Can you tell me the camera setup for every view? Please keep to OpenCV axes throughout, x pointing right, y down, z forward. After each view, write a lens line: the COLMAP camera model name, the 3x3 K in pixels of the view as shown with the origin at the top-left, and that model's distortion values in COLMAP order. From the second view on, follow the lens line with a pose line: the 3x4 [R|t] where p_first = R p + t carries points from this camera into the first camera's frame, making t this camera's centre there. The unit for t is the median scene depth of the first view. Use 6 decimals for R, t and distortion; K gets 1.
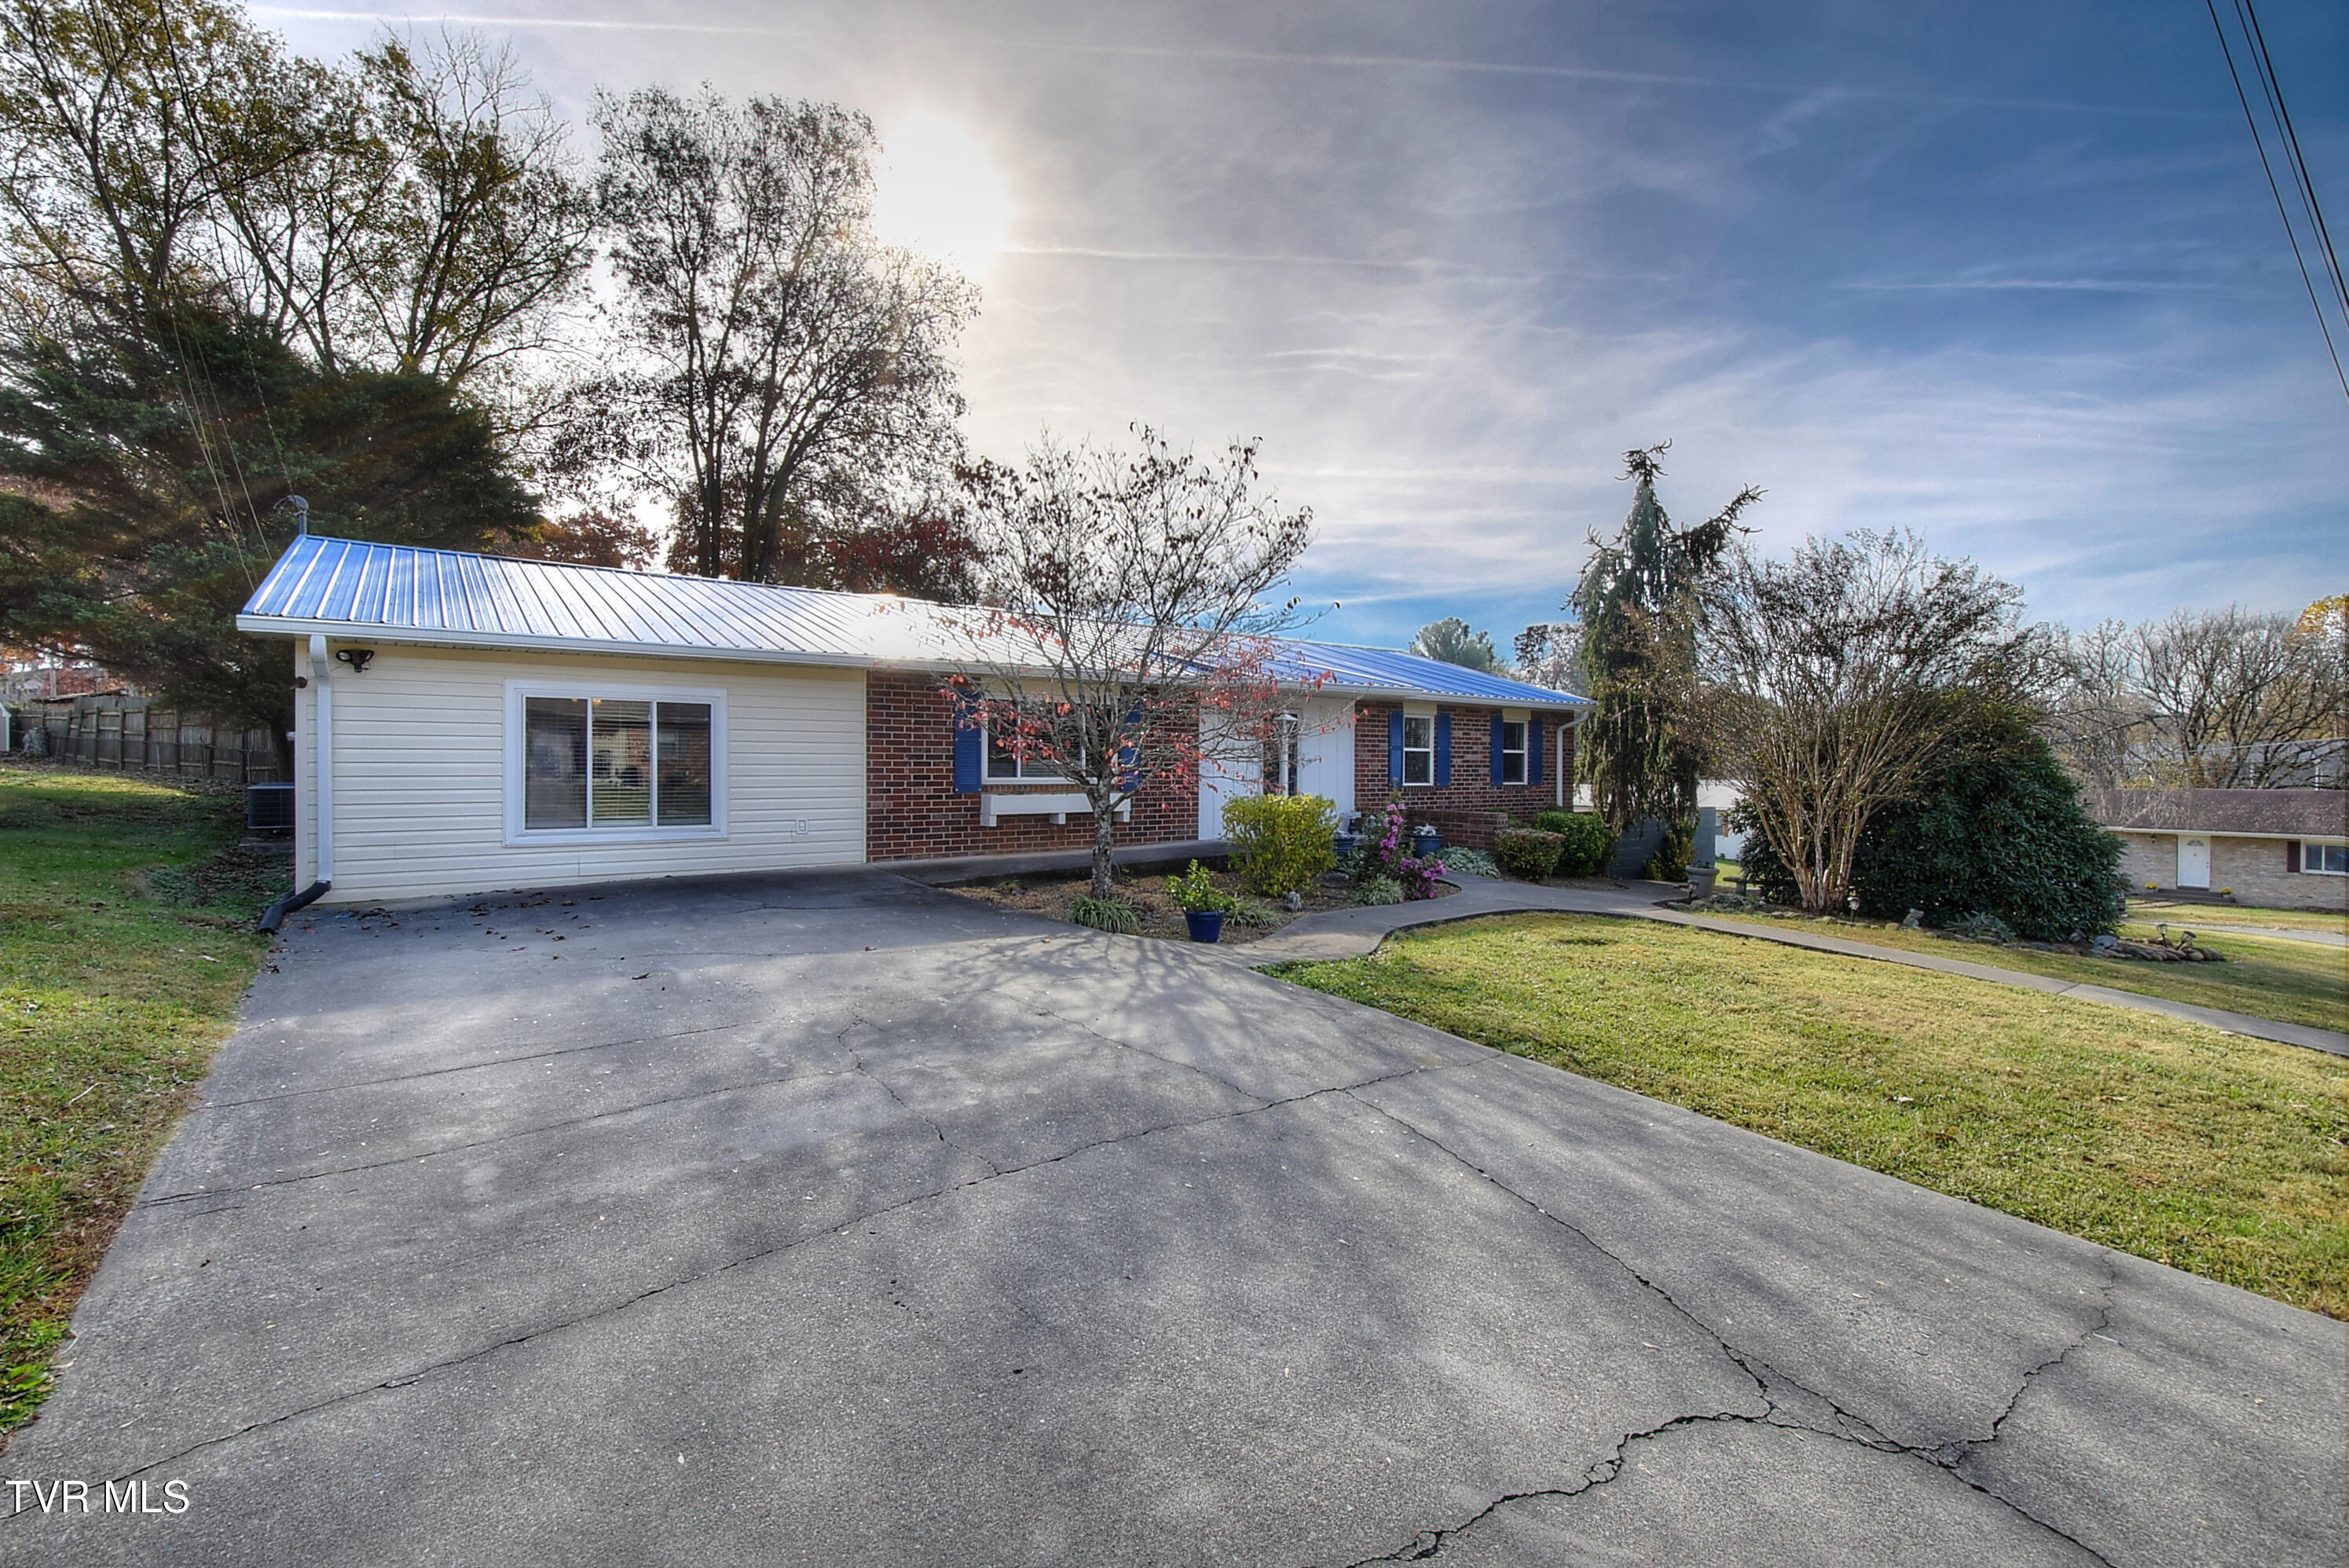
lens RADIAL K [[1045.6, 0, 1173.1], [0, 1045.6, 771.7], [0, 0, 1]] dist [0.000072, -0.007022]
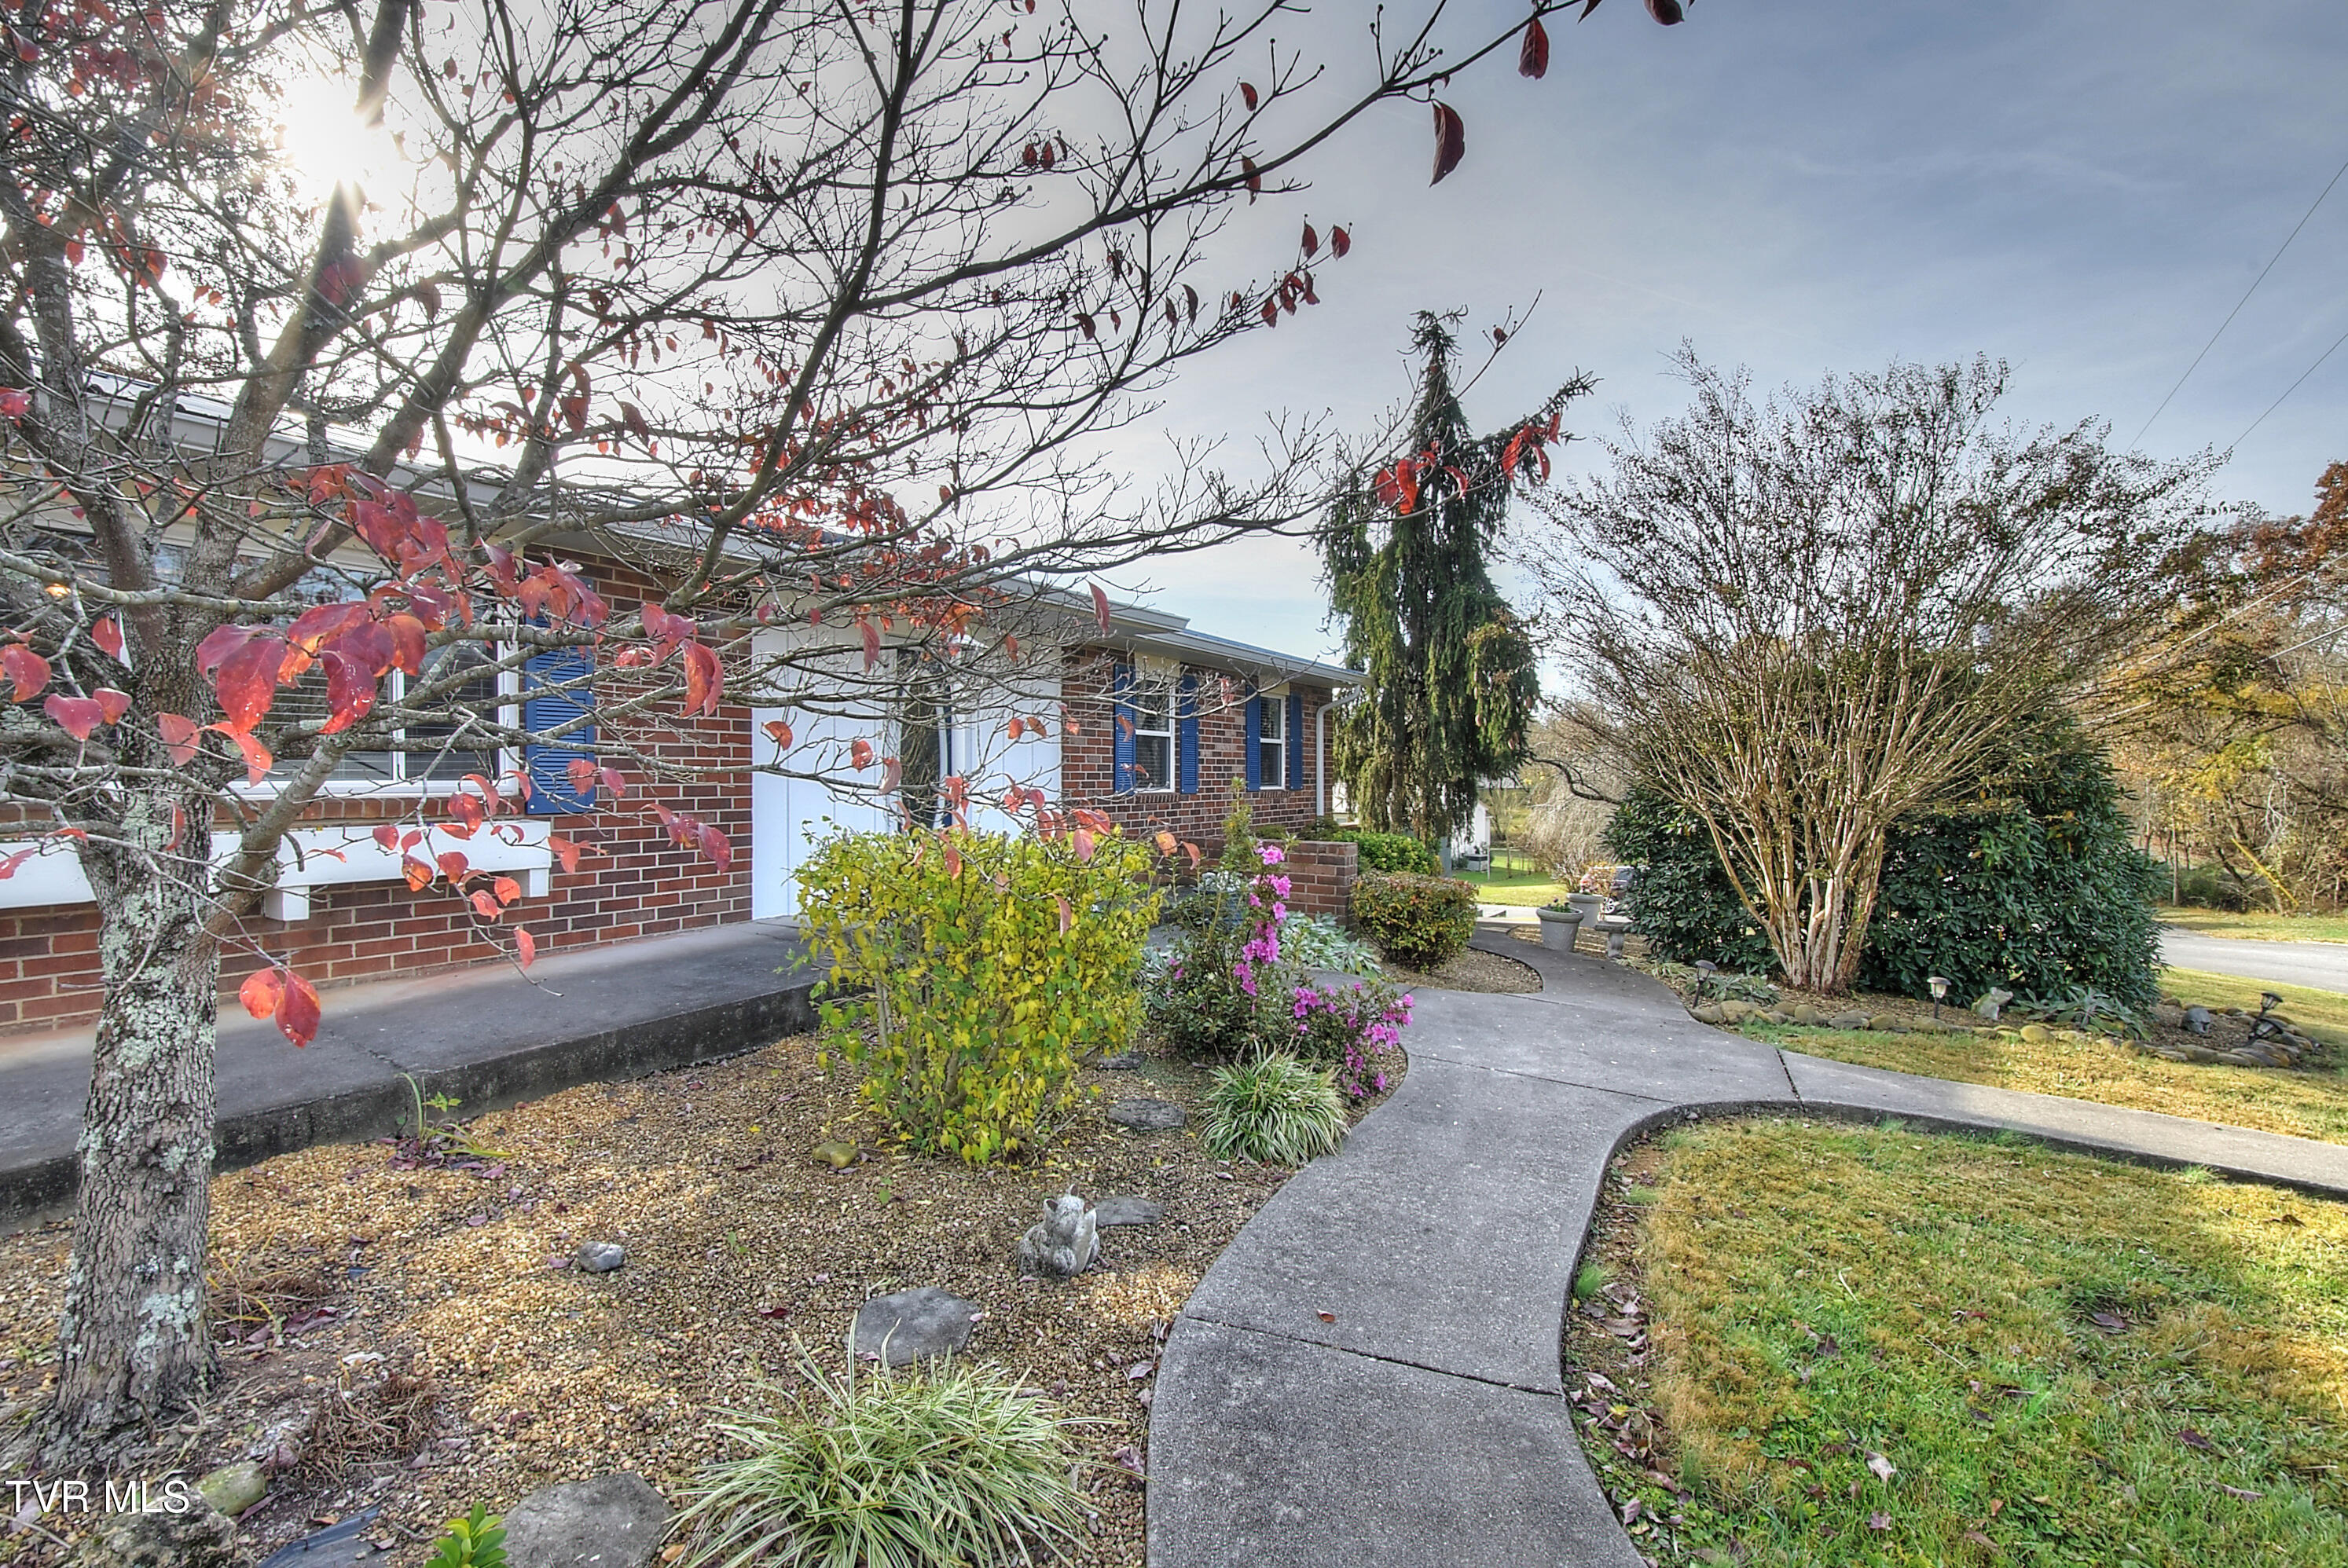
lens RADIAL K [[1045.0, 0, 1172.6], [0, 1045.0, 771.7], [0, 0, 1]] dist [0.000072, -0.007022]
pose [[0.929025, -0.004812, 0.369985, 0.022677], [0.008201, 0.999938, -0.007587, 0.005257], [-0.369925, 0.010083, 0.929007, 0.420843]]
